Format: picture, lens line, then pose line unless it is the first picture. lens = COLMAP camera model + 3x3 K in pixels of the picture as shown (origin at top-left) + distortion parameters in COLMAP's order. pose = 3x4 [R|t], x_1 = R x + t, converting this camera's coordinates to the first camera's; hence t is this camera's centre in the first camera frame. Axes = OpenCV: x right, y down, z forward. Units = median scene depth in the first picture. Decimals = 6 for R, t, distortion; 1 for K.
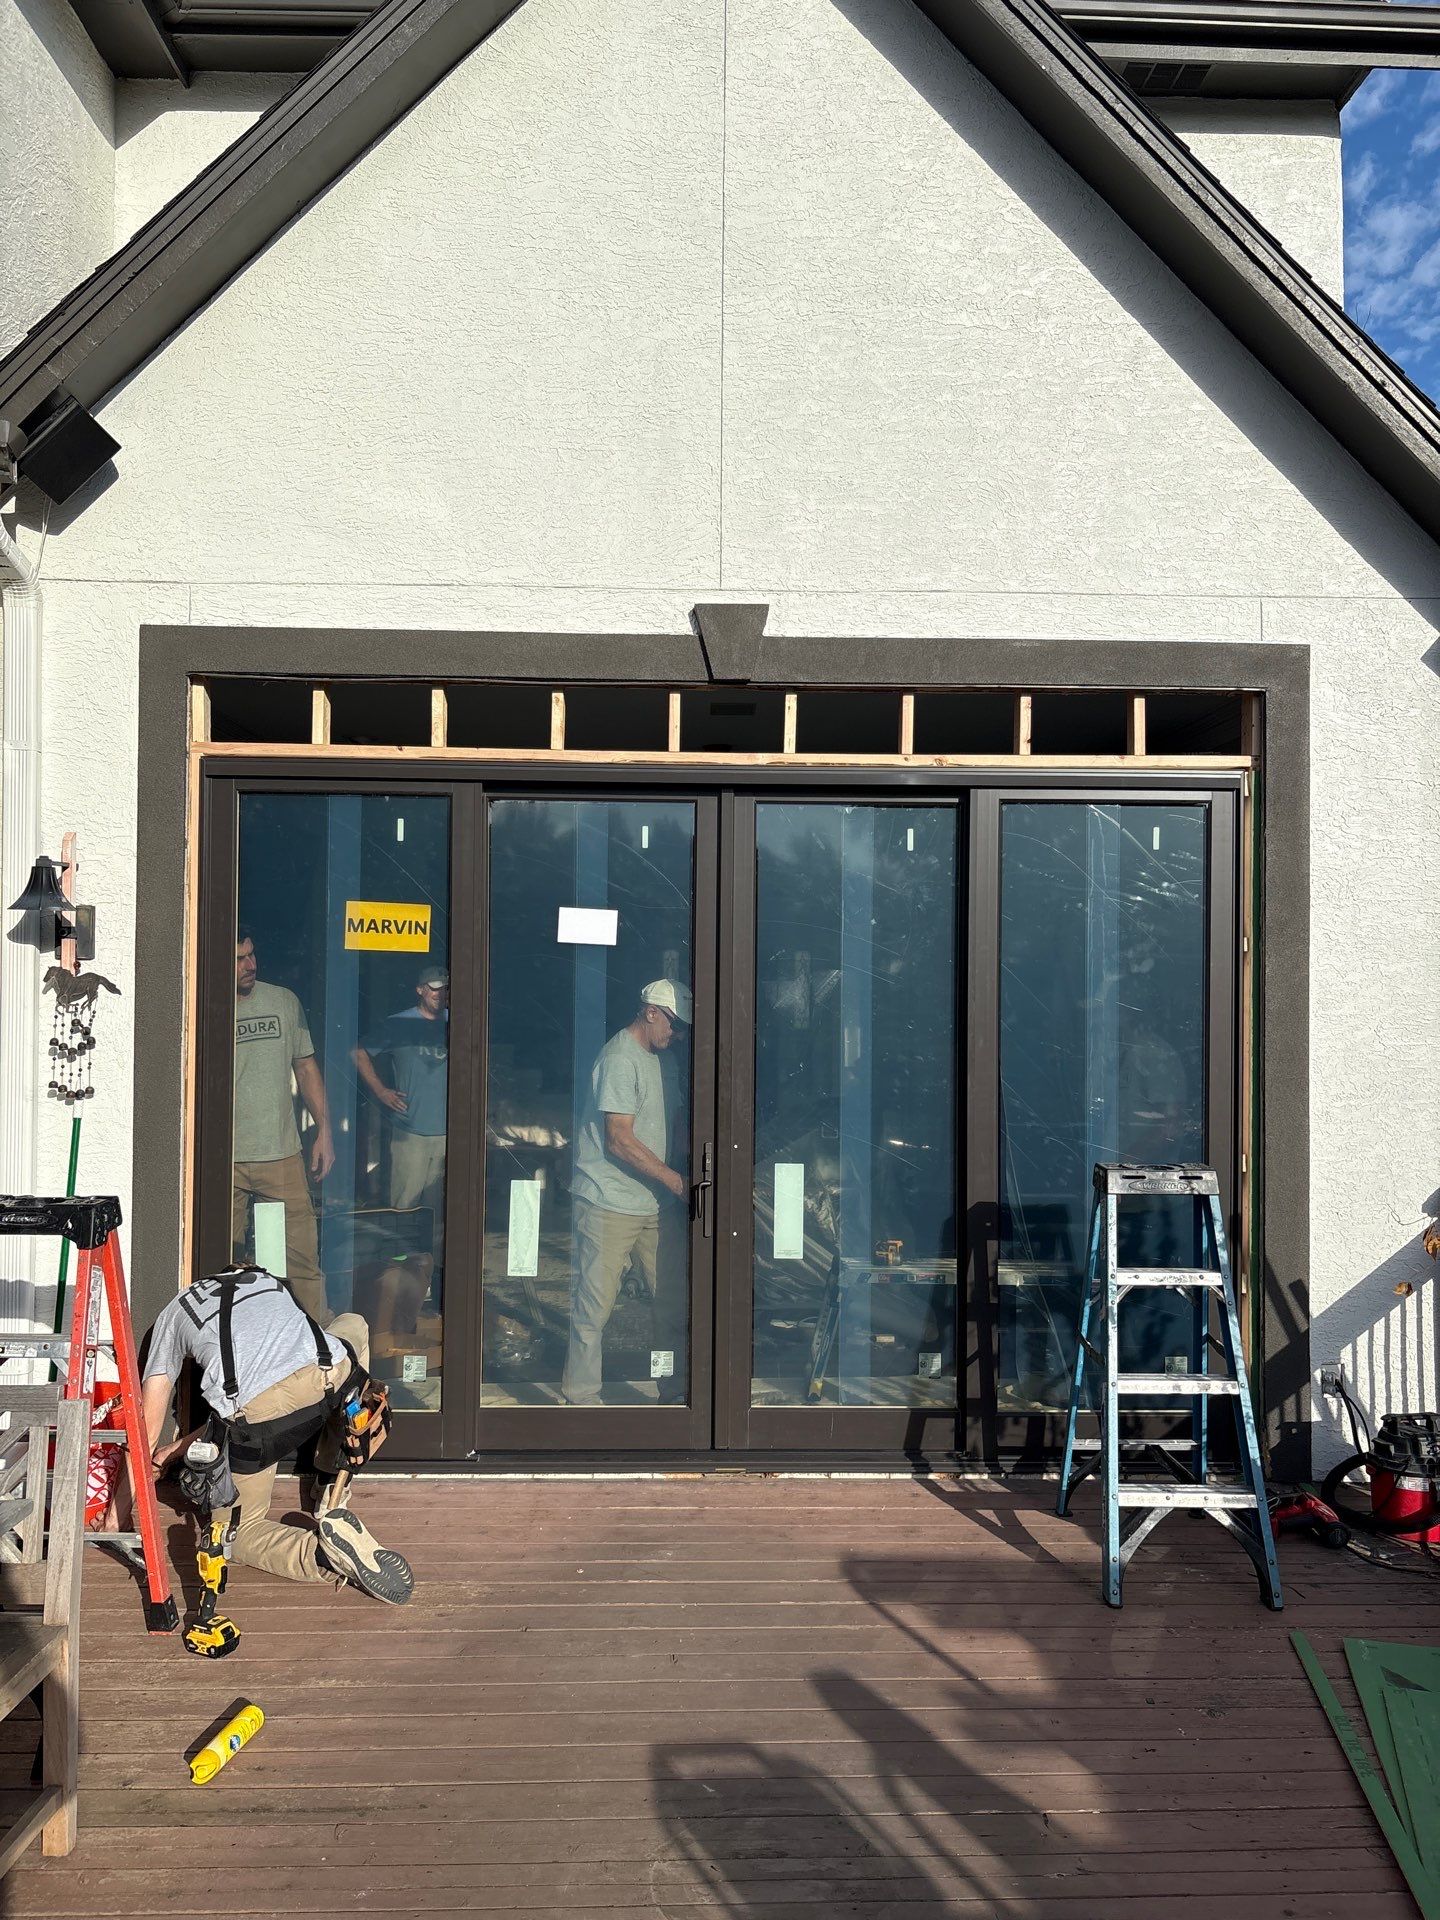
lens RADIAL K [[1602.1, 0, 741.4], [0, 1602.1, 970.8], [0, 0, 1]] dist [-0.002073, -0.017372]
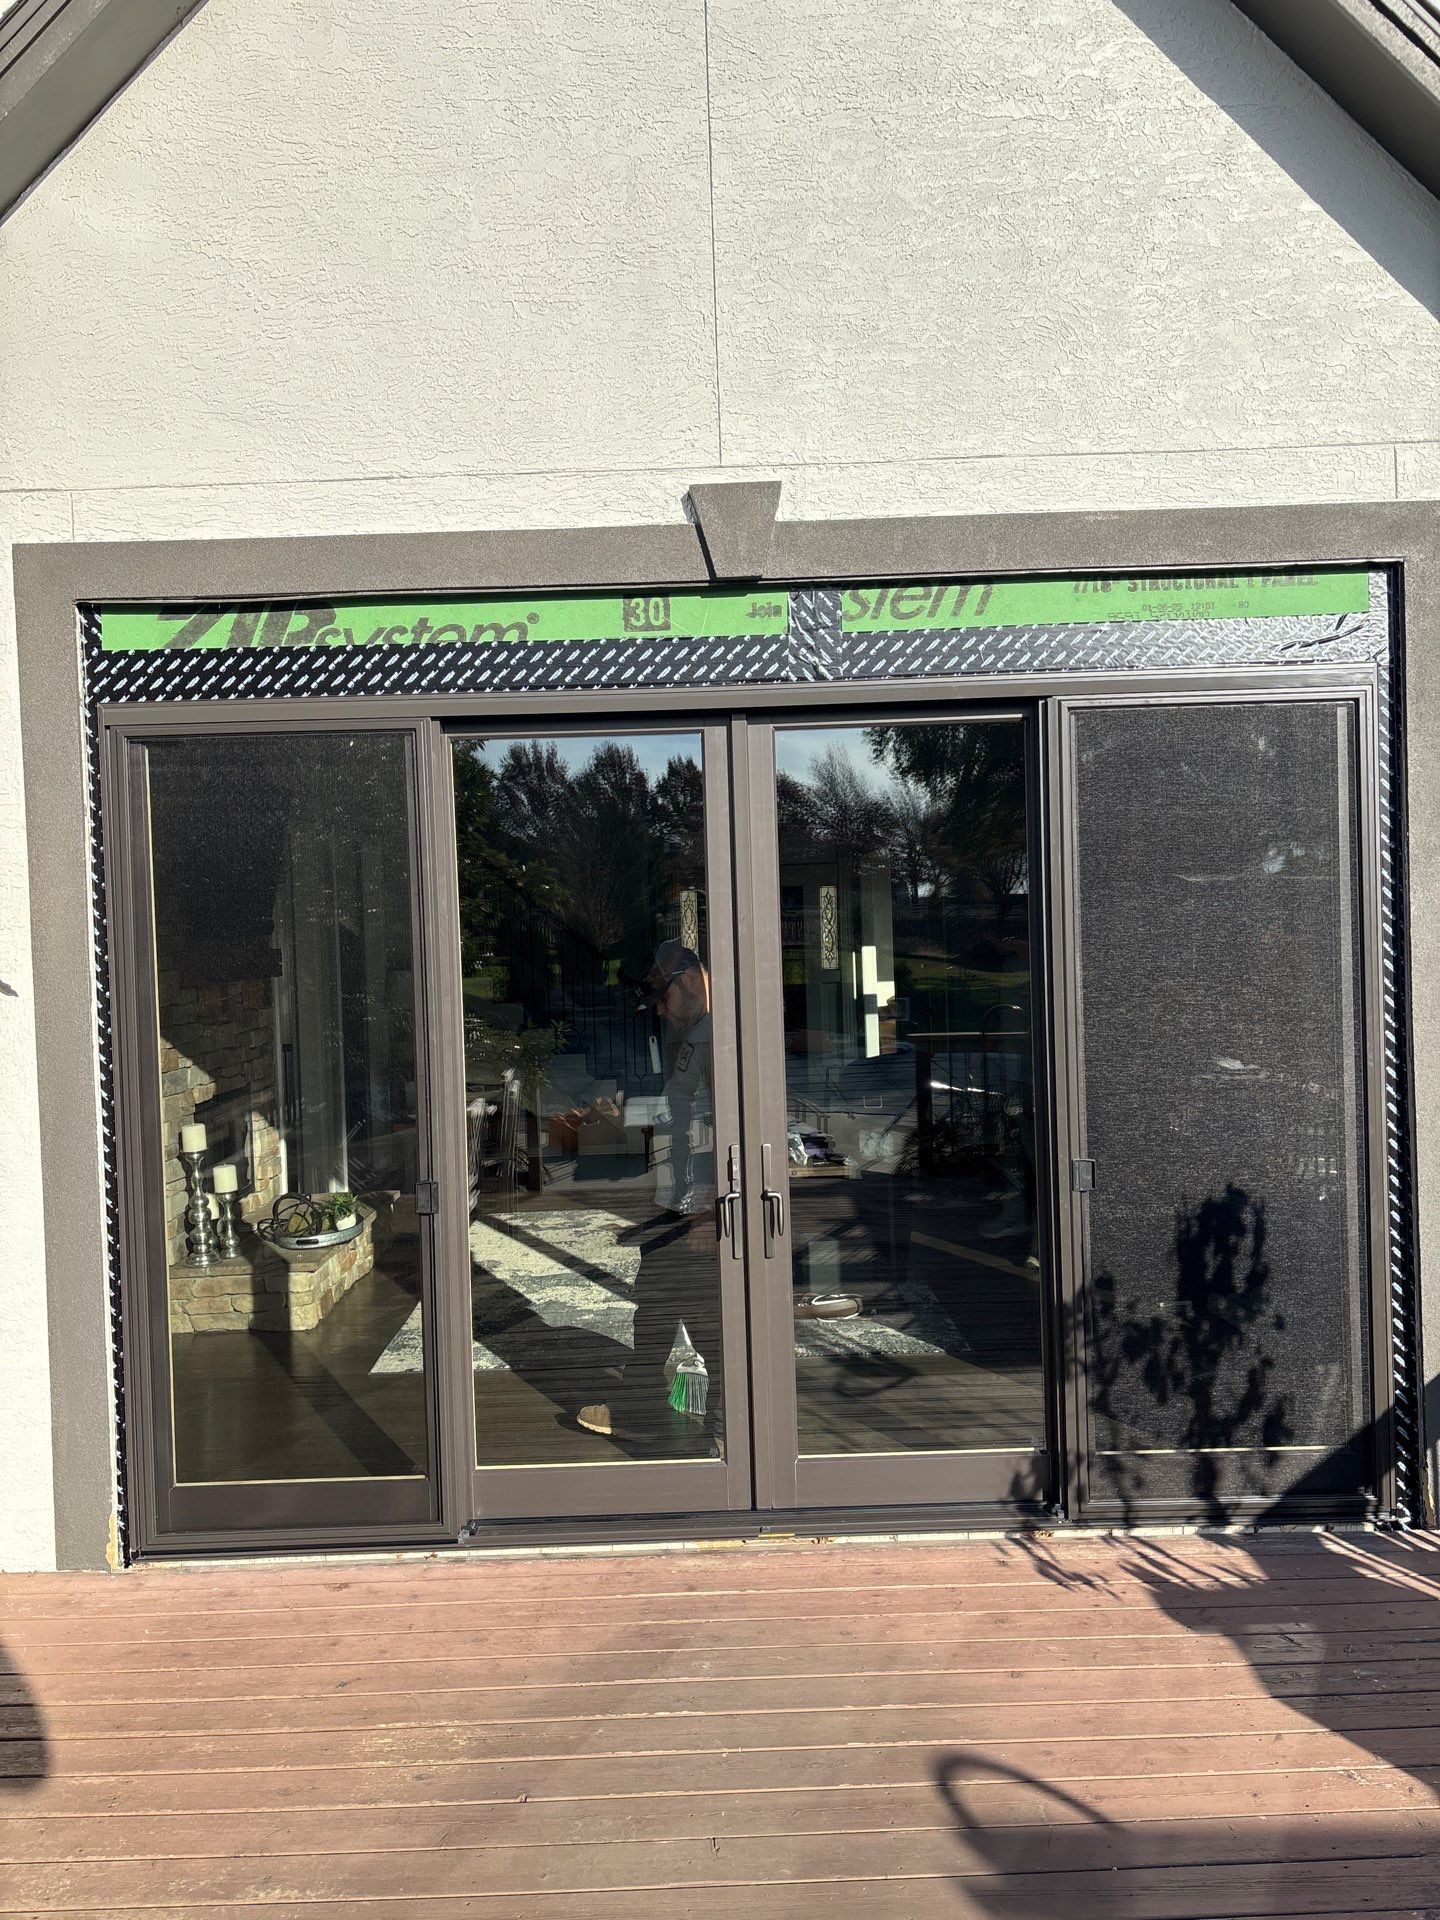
lens RADIAL K [[1594.6, 0, 713.8], [0, 1594.6, 974.2], [0, 0, 1]] dist [0.000177, -0.011263]
pose [[0.998643, -0.040169, -0.033159, -0.000089], [0.041624, 0.998145, 0.044430, -0.018054], [0.031313, -0.045750, 0.998462, 0.182940]]
